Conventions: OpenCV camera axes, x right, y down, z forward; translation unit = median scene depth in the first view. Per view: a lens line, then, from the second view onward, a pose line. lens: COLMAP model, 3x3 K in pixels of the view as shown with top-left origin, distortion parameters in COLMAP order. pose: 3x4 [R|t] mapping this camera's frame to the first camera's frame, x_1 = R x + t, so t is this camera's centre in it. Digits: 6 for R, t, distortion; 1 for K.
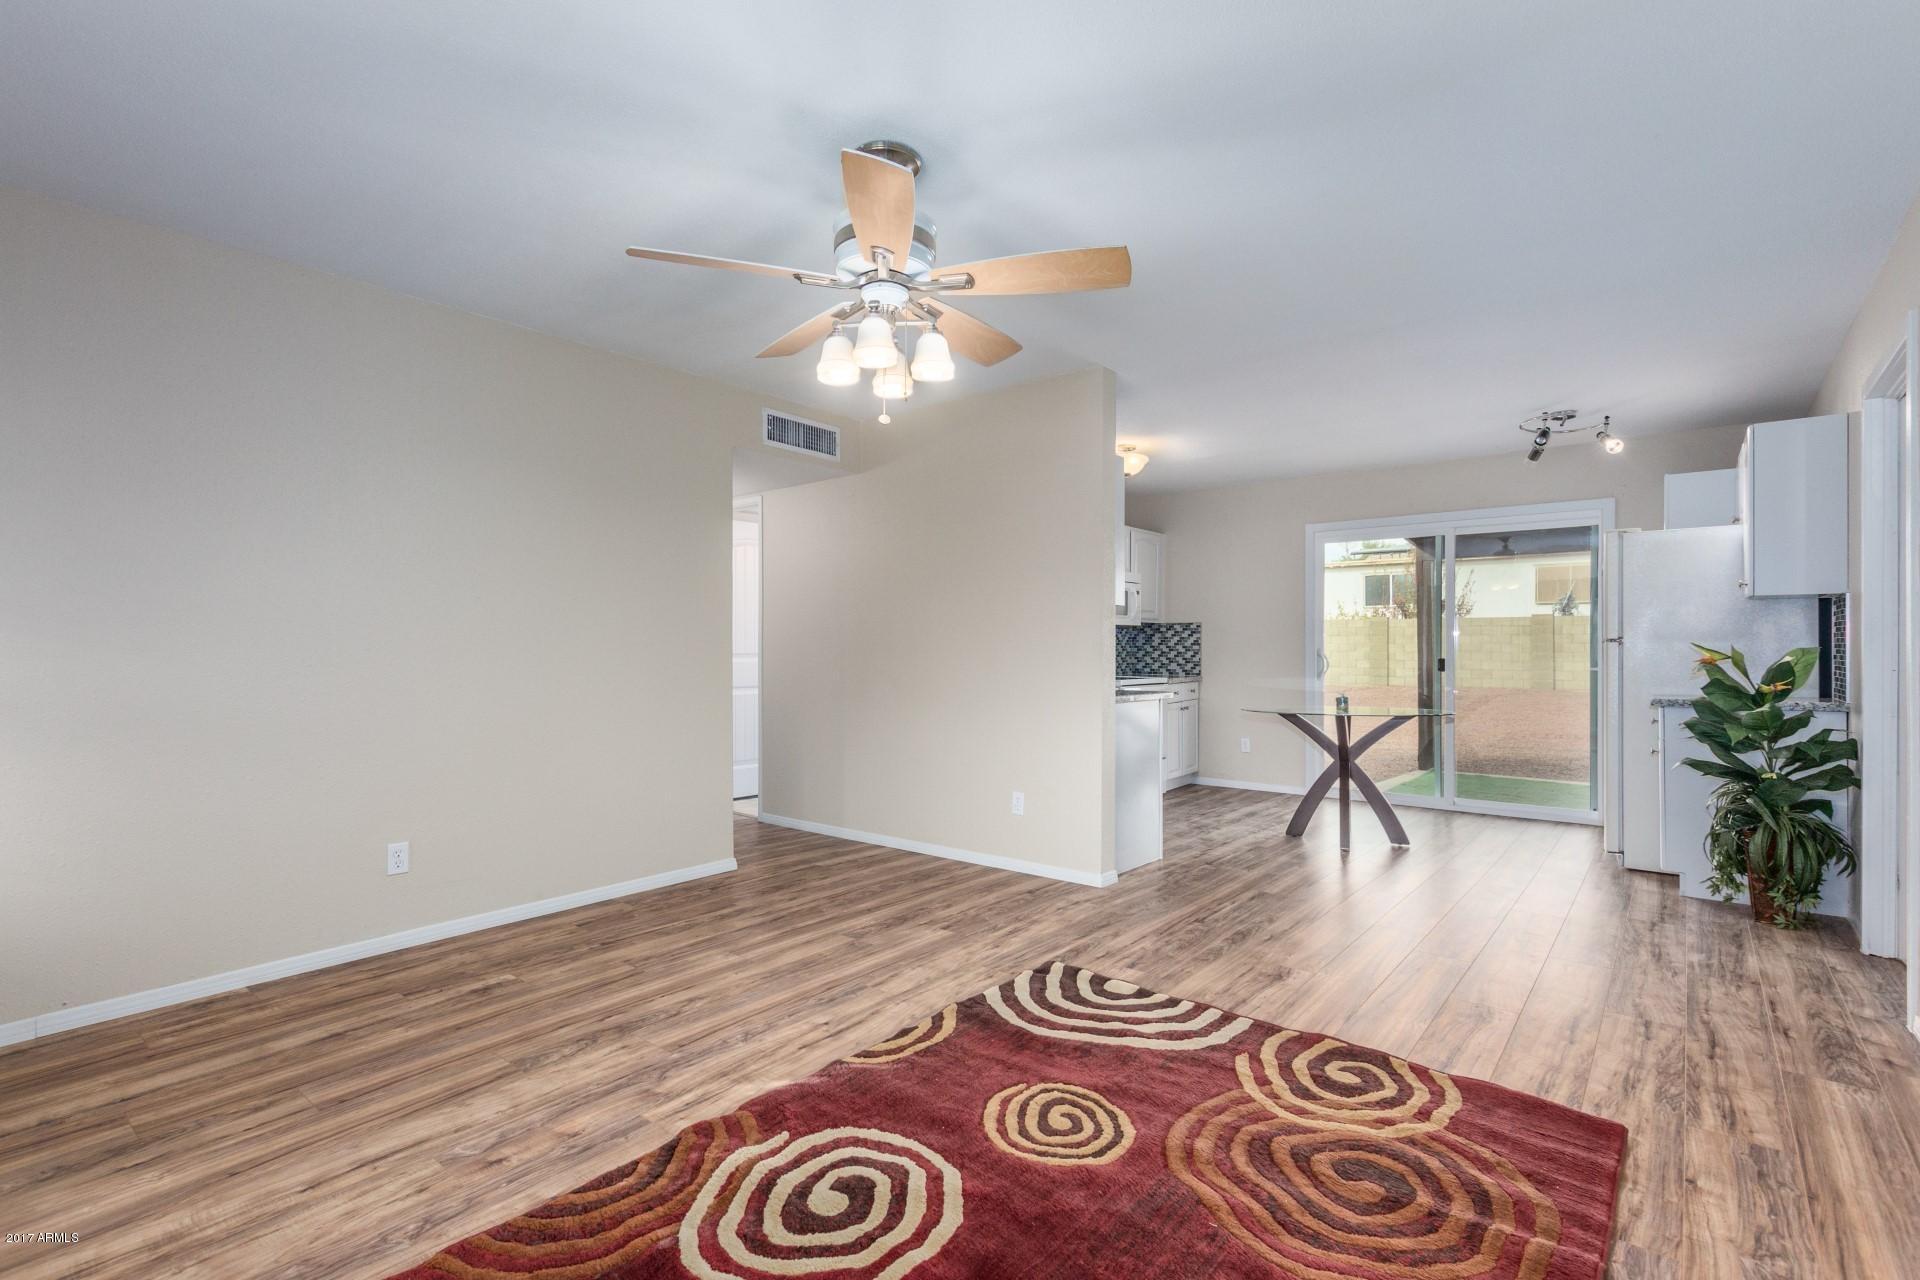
lens RADIAL K [[889.6, 0, 970.9], [0, 889.6, 646.2], [0, 0, 1]] dist [0.003375, -0.002502]
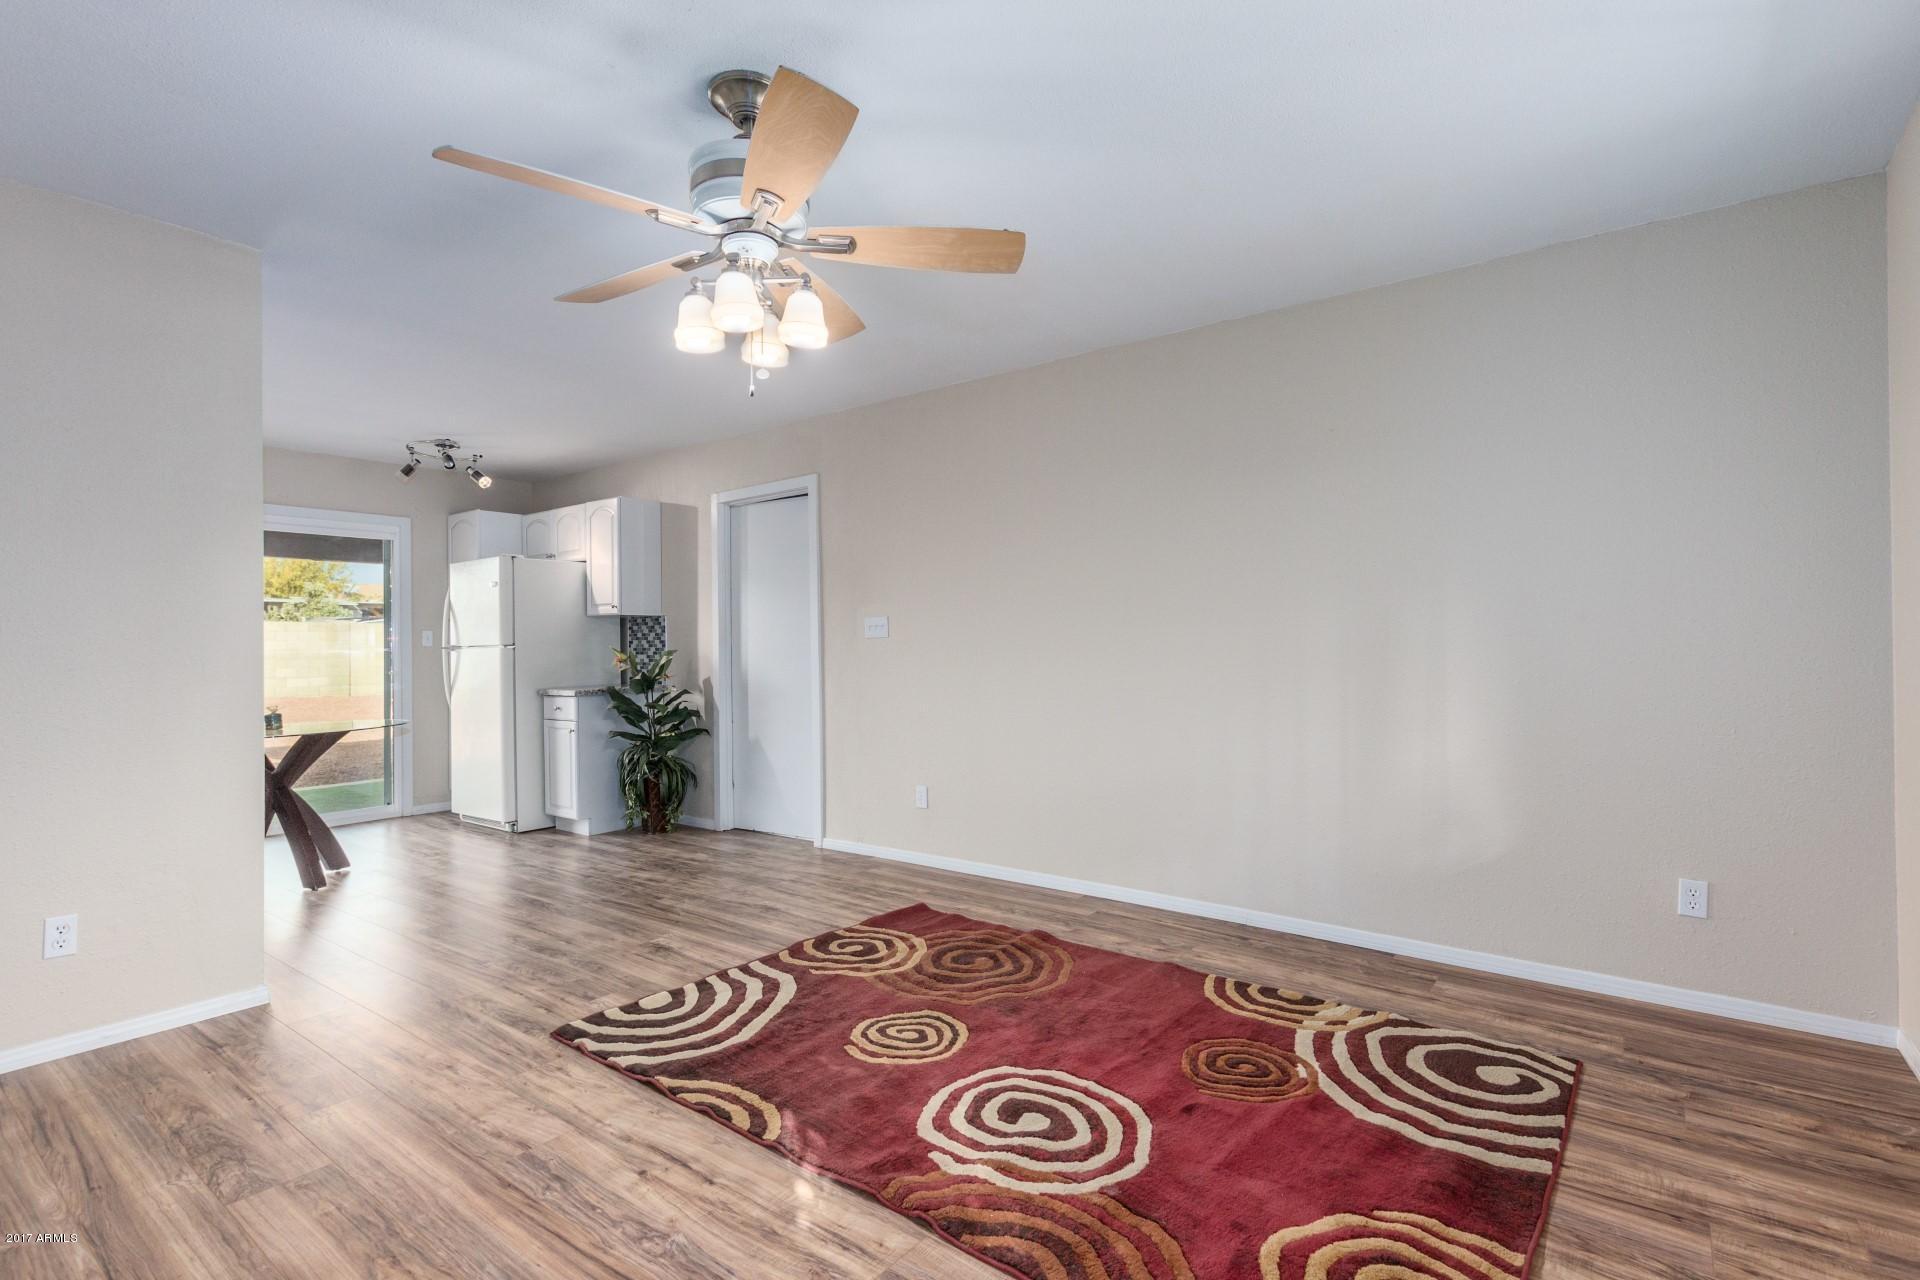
lens RADIAL K [[889.6, 0, 958.2], [0, 889.6, 637.5], [0, 0, 1]] dist [0.003375, -0.002502]
pose [[-0.027458, 0.009445, 0.999578, -0.725079], [0.008937, 0.999918, -0.009203, -0.003587], [-0.999583, 0.008680, -0.027540, 0.609241]]
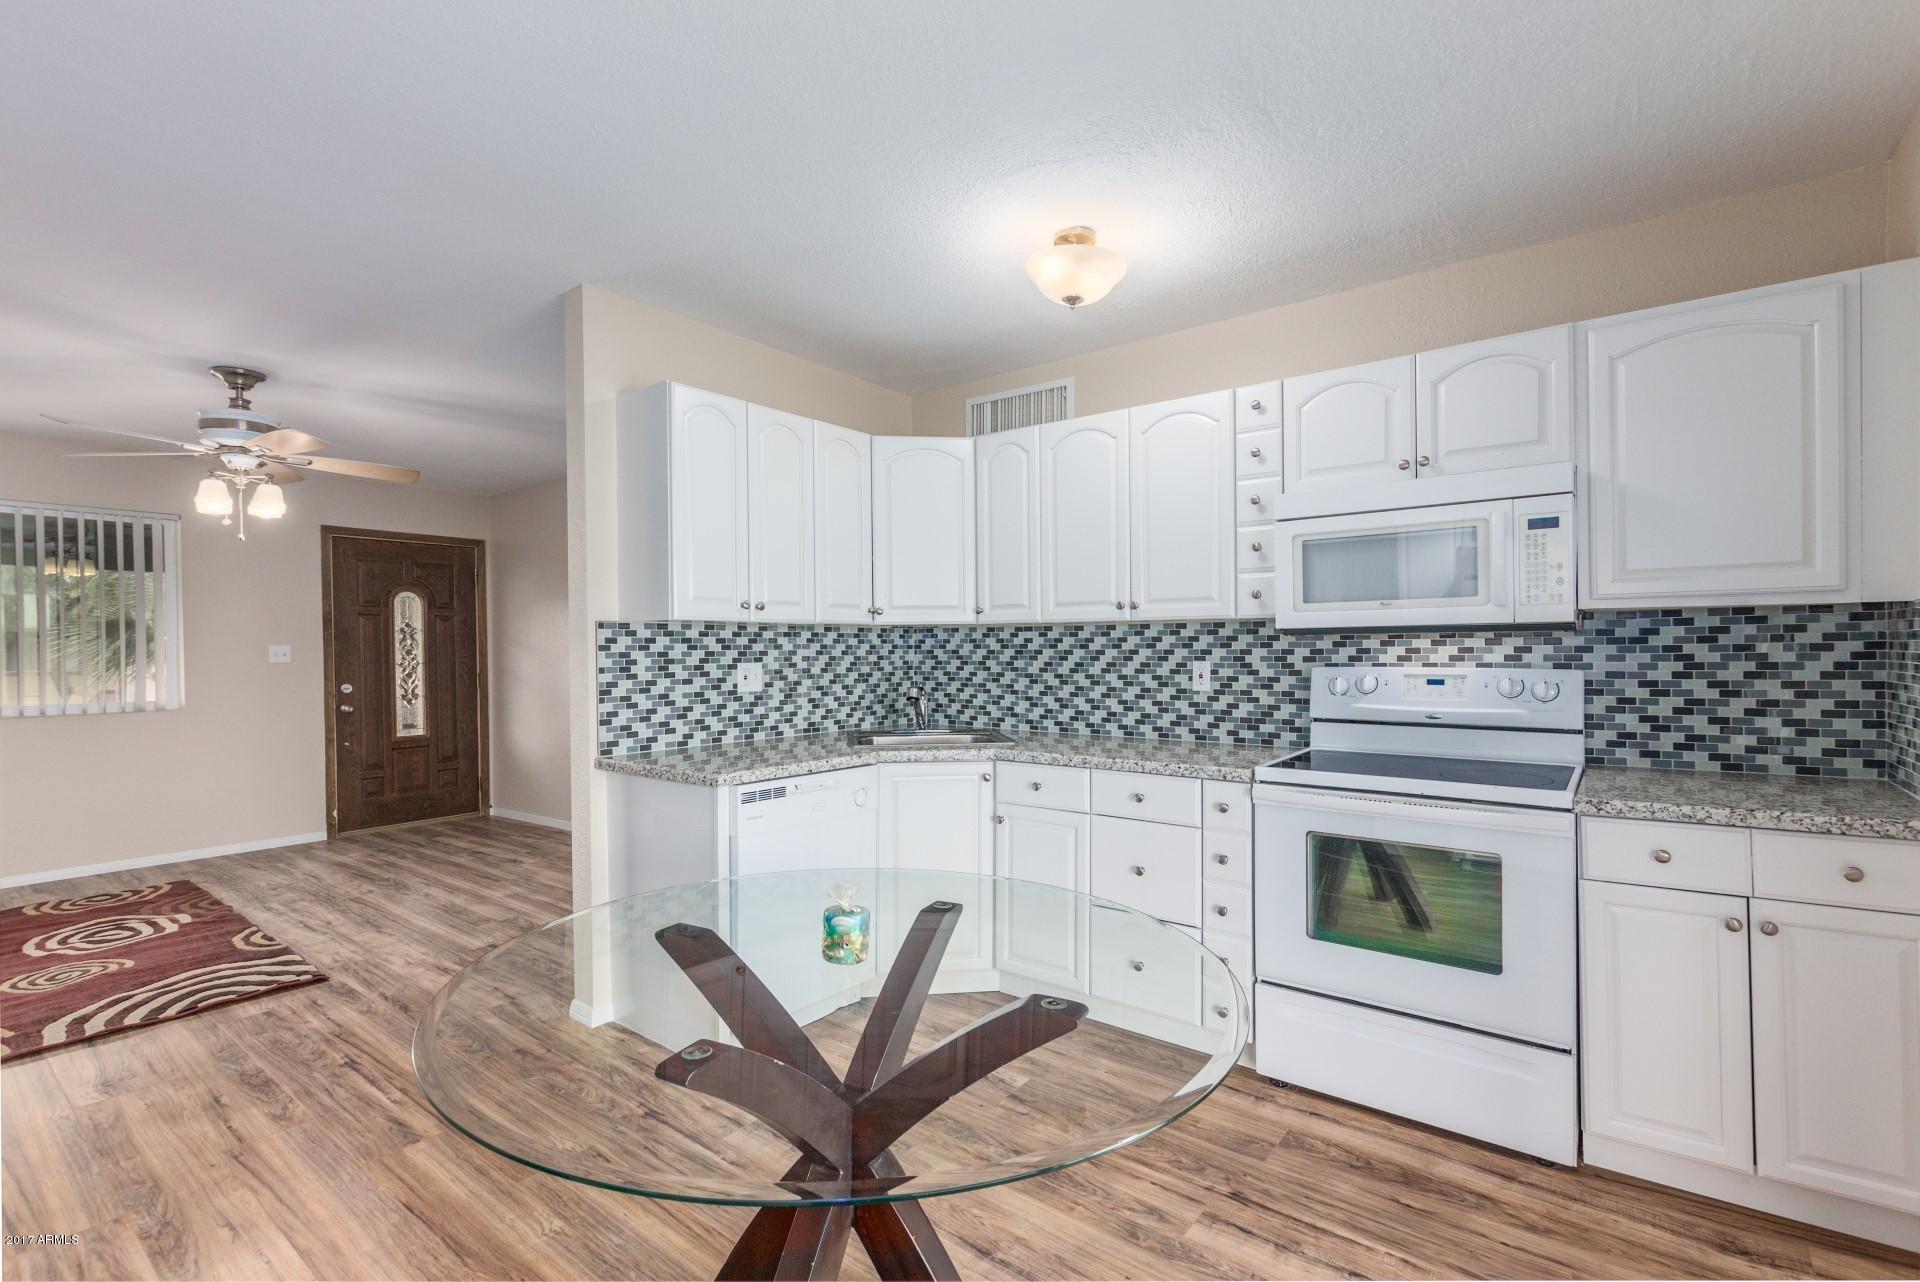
lens RADIAL K [[889.6, 0, 966.8], [0, 889.6, 646.9], [0, 0, 1]] dist [0.003375, -0.002502]
pose [[0.008272, 0.000235, -0.999966, 1.112554], [0.009052, 0.999959, 0.000310, -0.034846], [0.999925, -0.009054, 0.008270, 1.682790]]
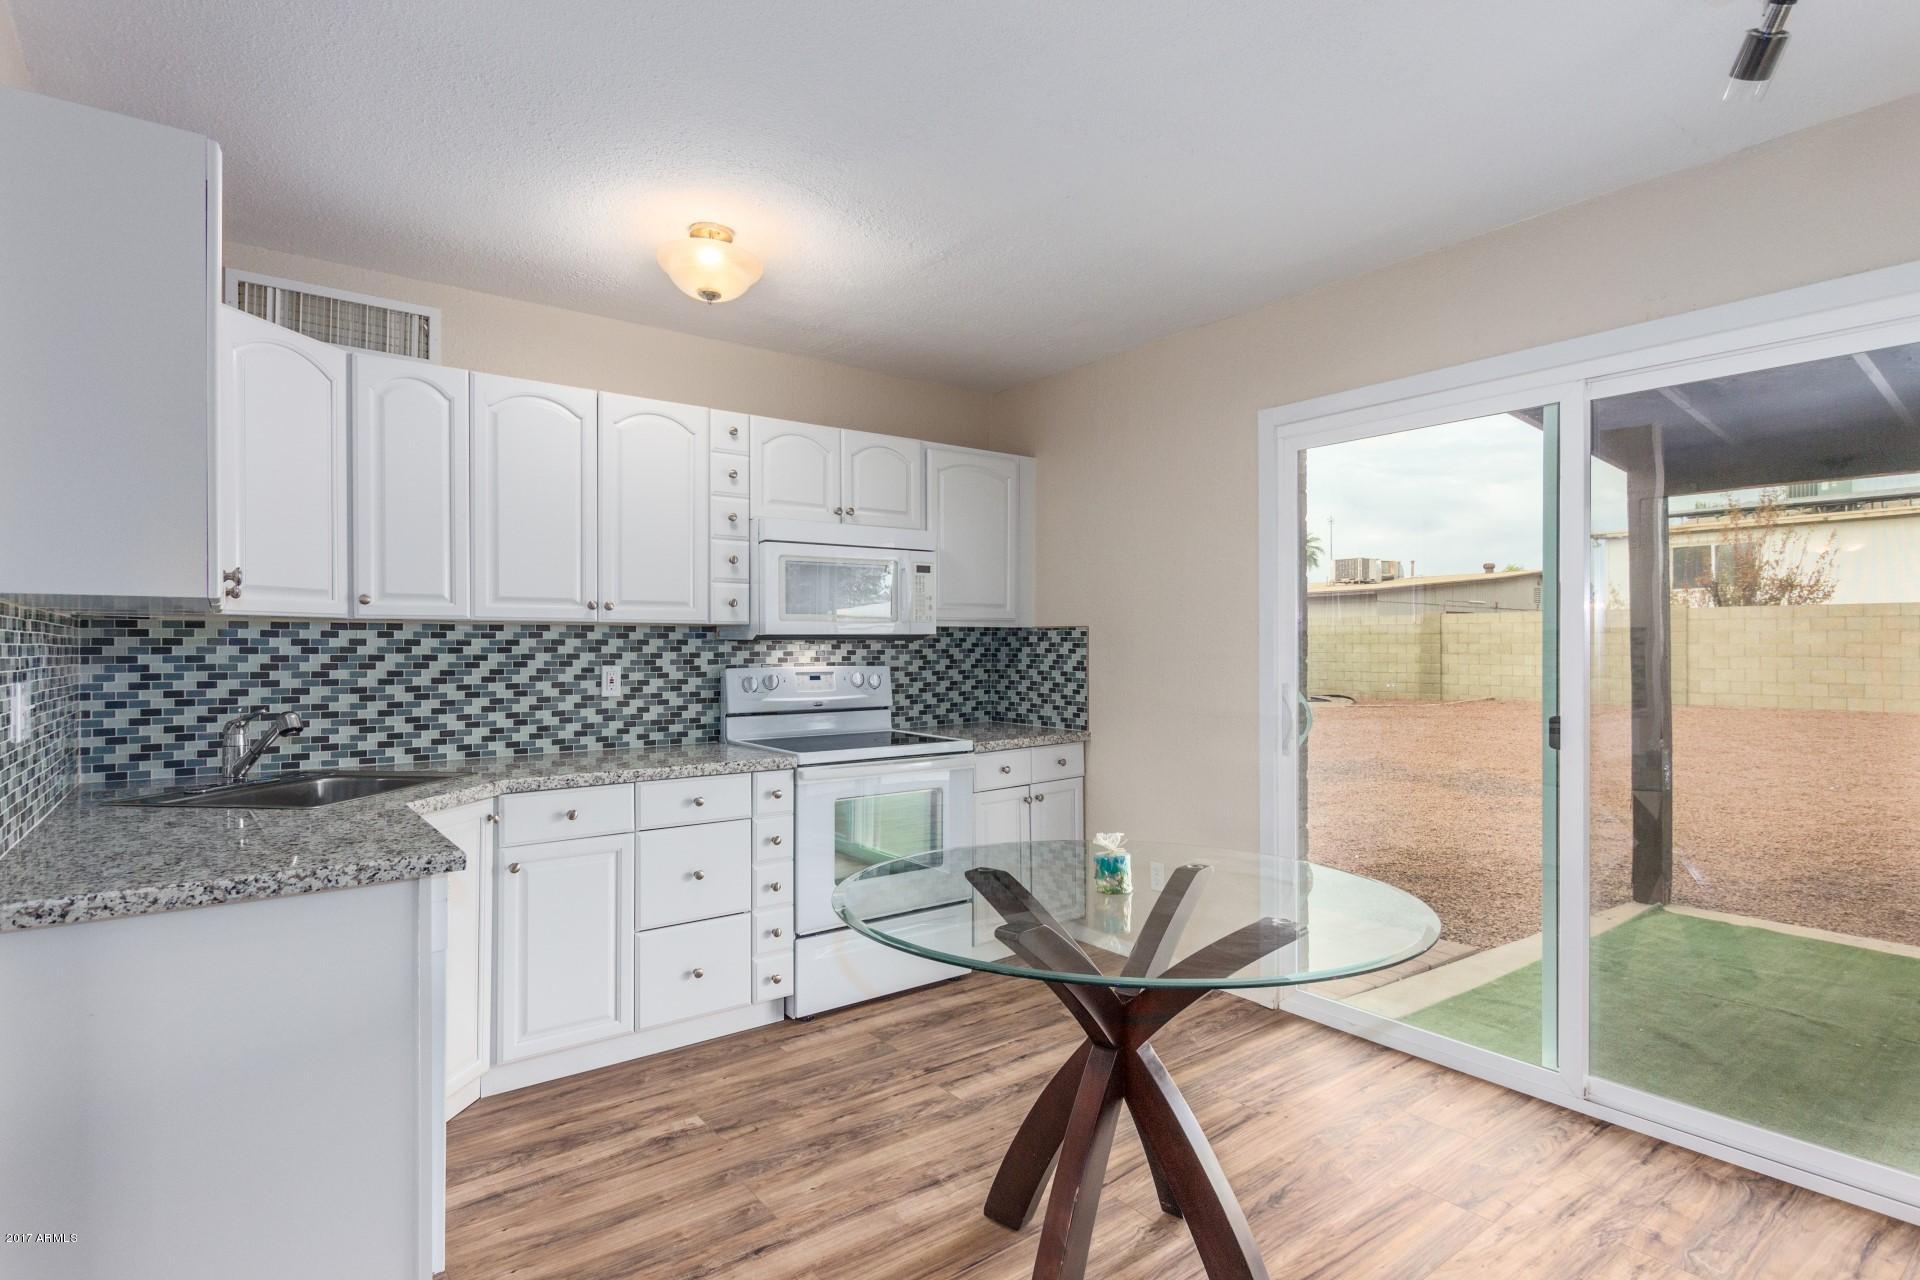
lens RADIAL K [[979.9, 0, 957.2], [0, 979.9, 642.4], [0, 0, 1]] dist [-0.000547, -0.000373]
pose [[0.972223, -0.003813, -0.234025, 0.720357], [0.003691, 0.999993, -0.000959, -0.038917], [0.234027, 0.000068, 0.972230, 0.996725]]
